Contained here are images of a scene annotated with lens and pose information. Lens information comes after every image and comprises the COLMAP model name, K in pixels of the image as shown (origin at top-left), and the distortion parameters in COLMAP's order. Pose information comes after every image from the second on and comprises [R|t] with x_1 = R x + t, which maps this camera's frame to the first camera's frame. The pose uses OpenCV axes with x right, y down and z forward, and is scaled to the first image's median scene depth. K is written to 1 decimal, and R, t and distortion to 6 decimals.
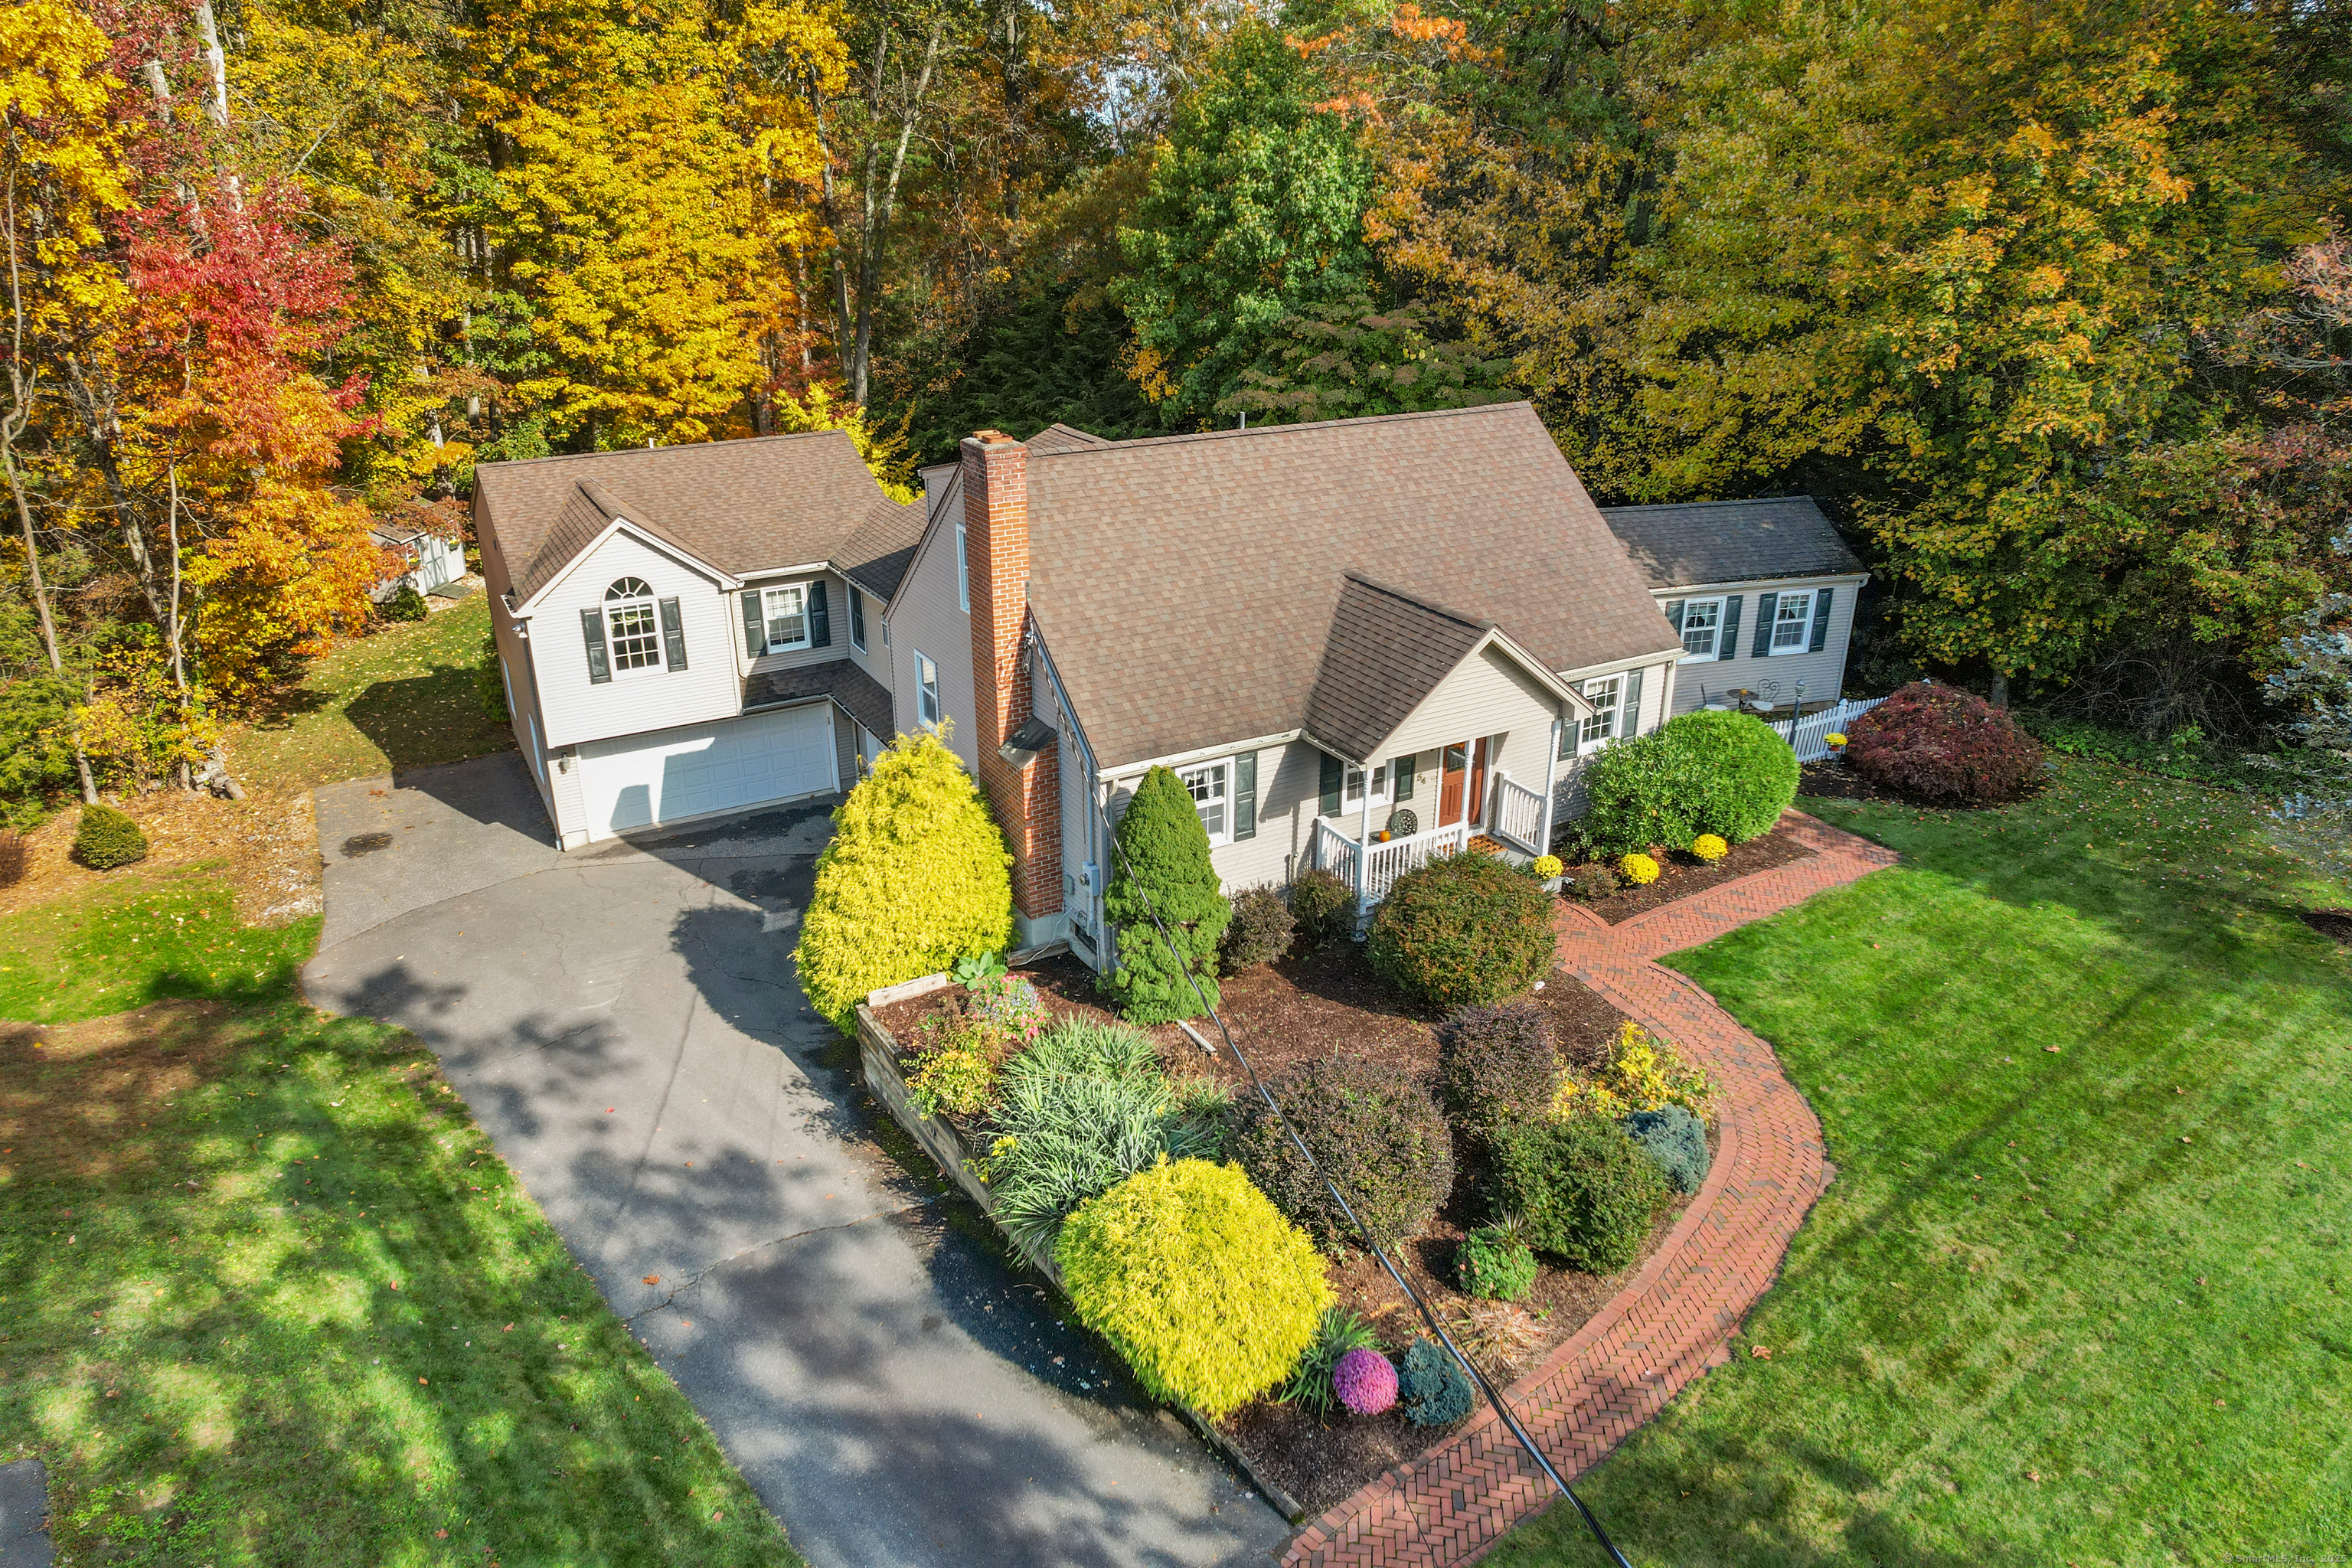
lens RADIAL K [[1507.0, 0, 1173.0], [0, 1507.0, 769.3], [0, 0, 1]] dist [-0.024245, 0.009796]
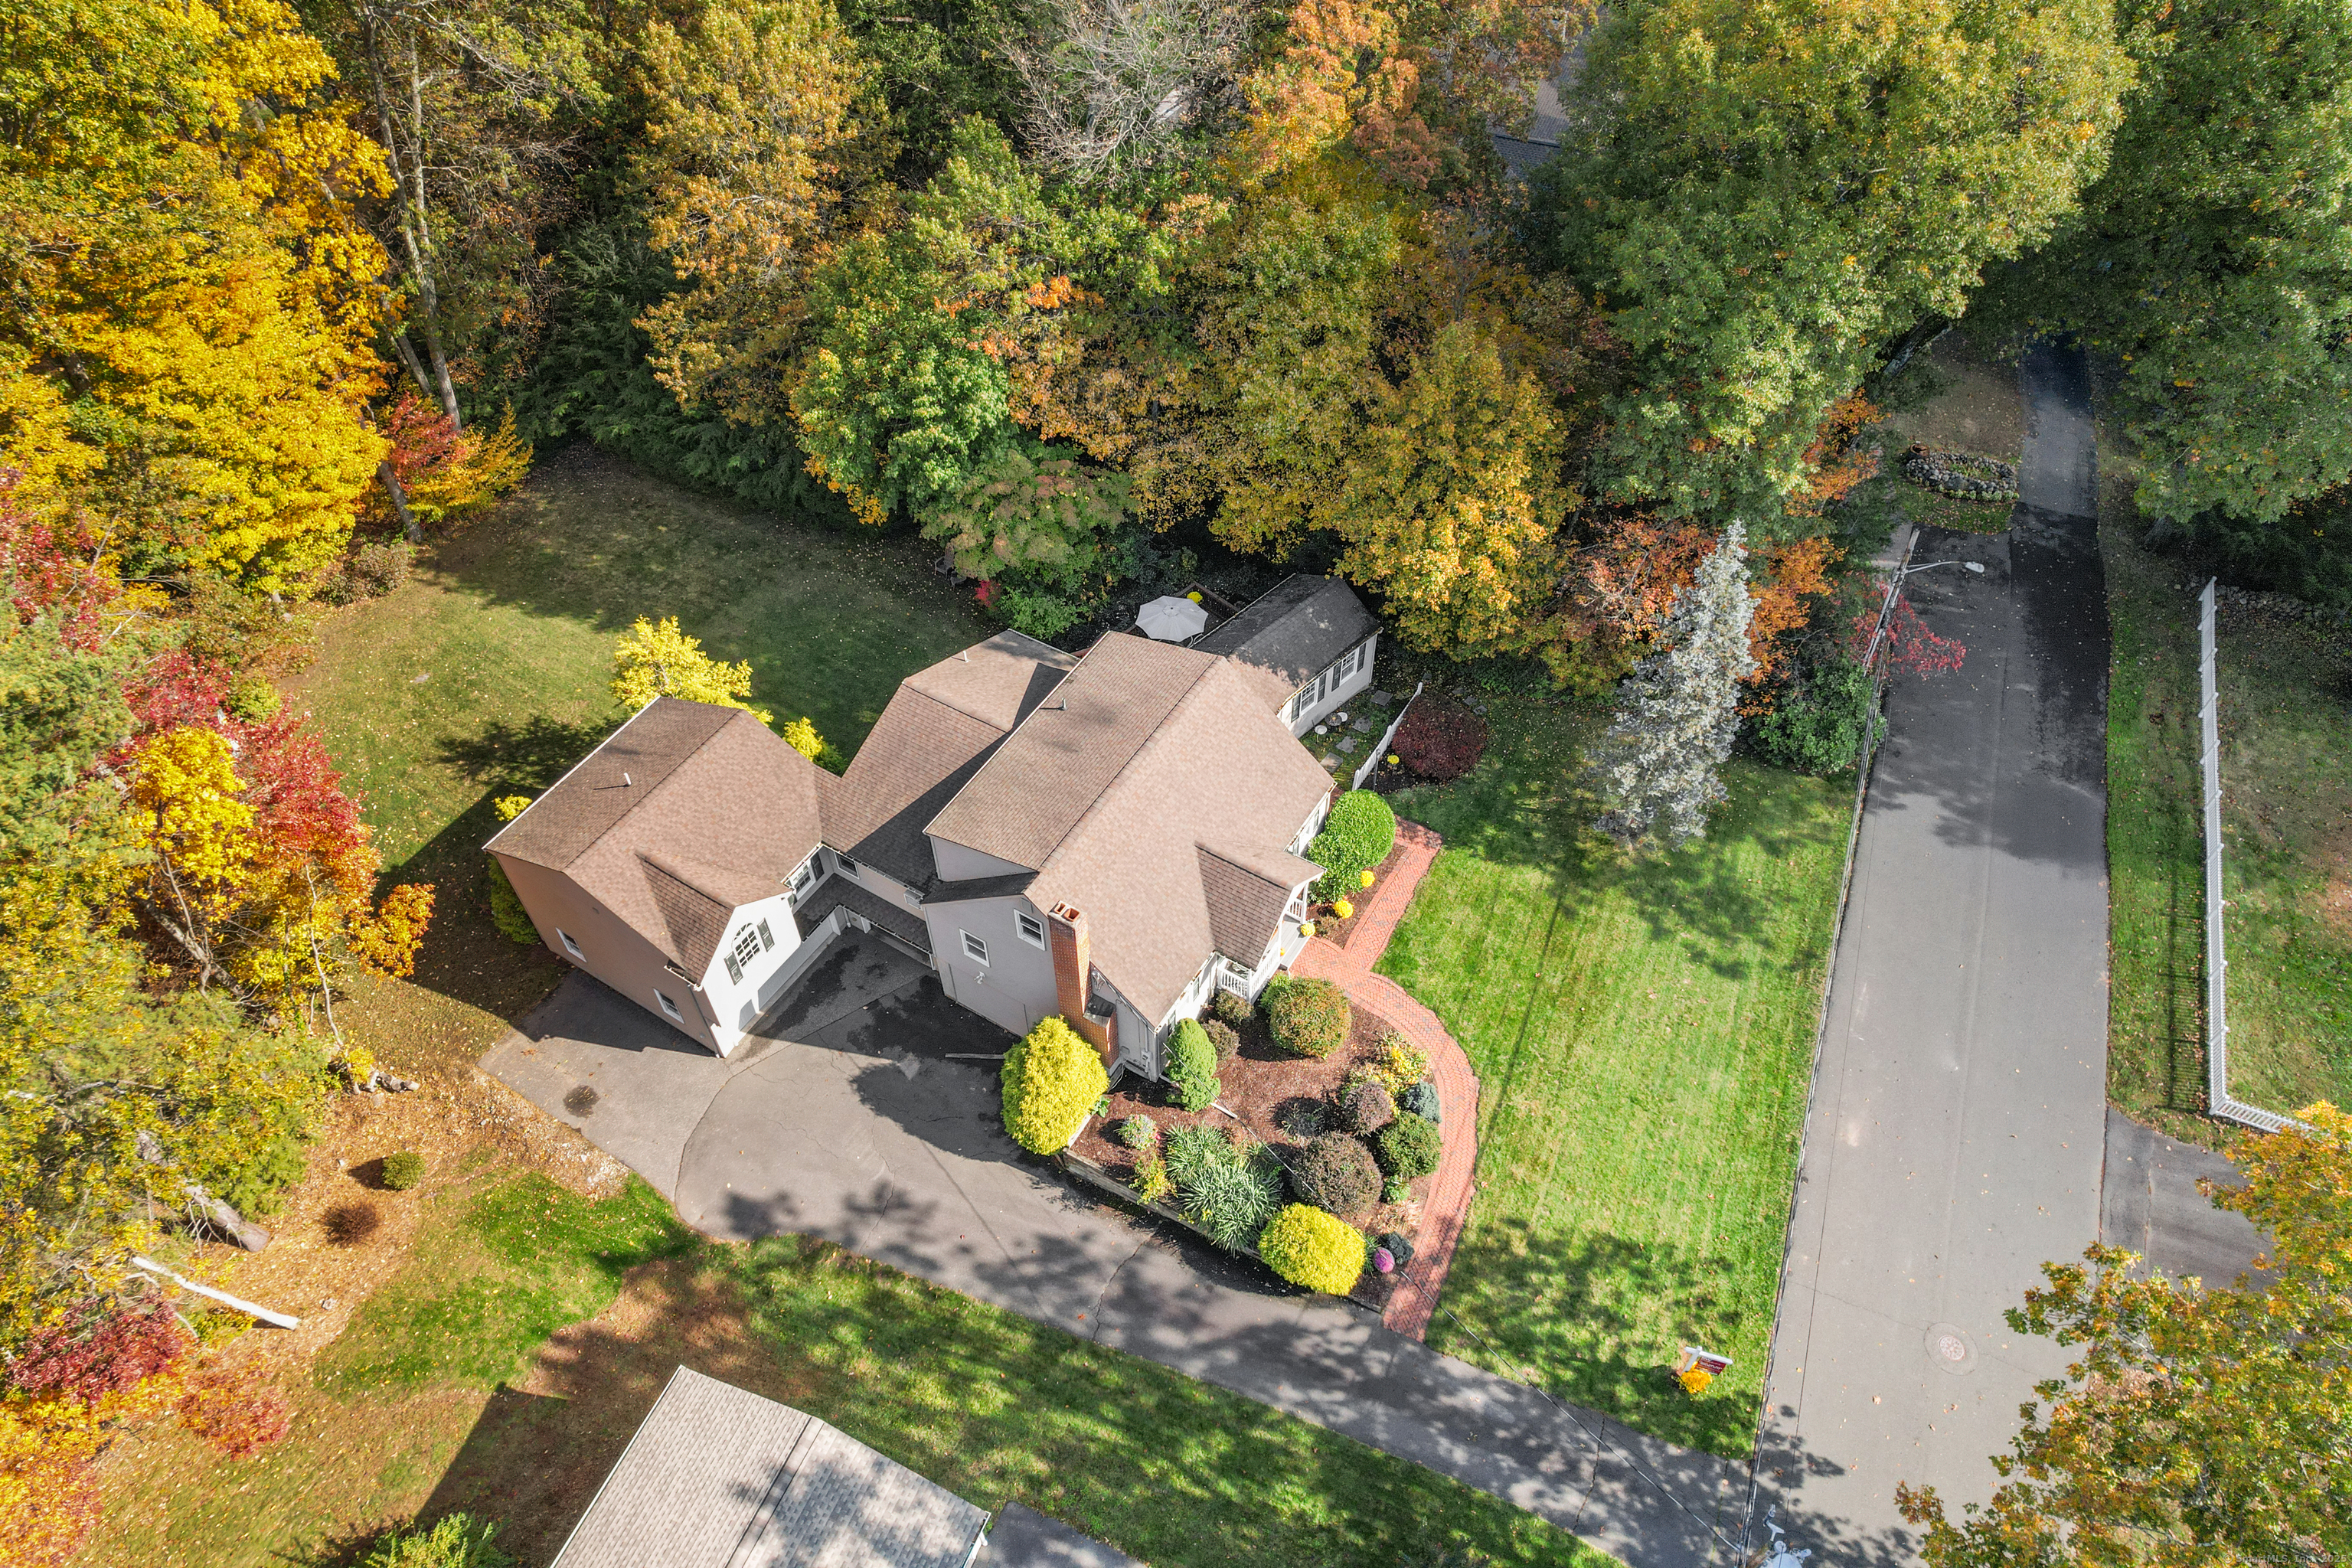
lens RADIAL K [[1507.0, 0, 1192.1], [0, 1507.0, 777.2], [0, 0, 1]] dist [-0.024245, 0.009796]
pose [[0.877420, -0.357598, 0.319777, -0.439178], [0.182203, 0.865052, 0.467426, -1.018606], [-0.443774, -0.351865, 0.824170, -0.516607]]
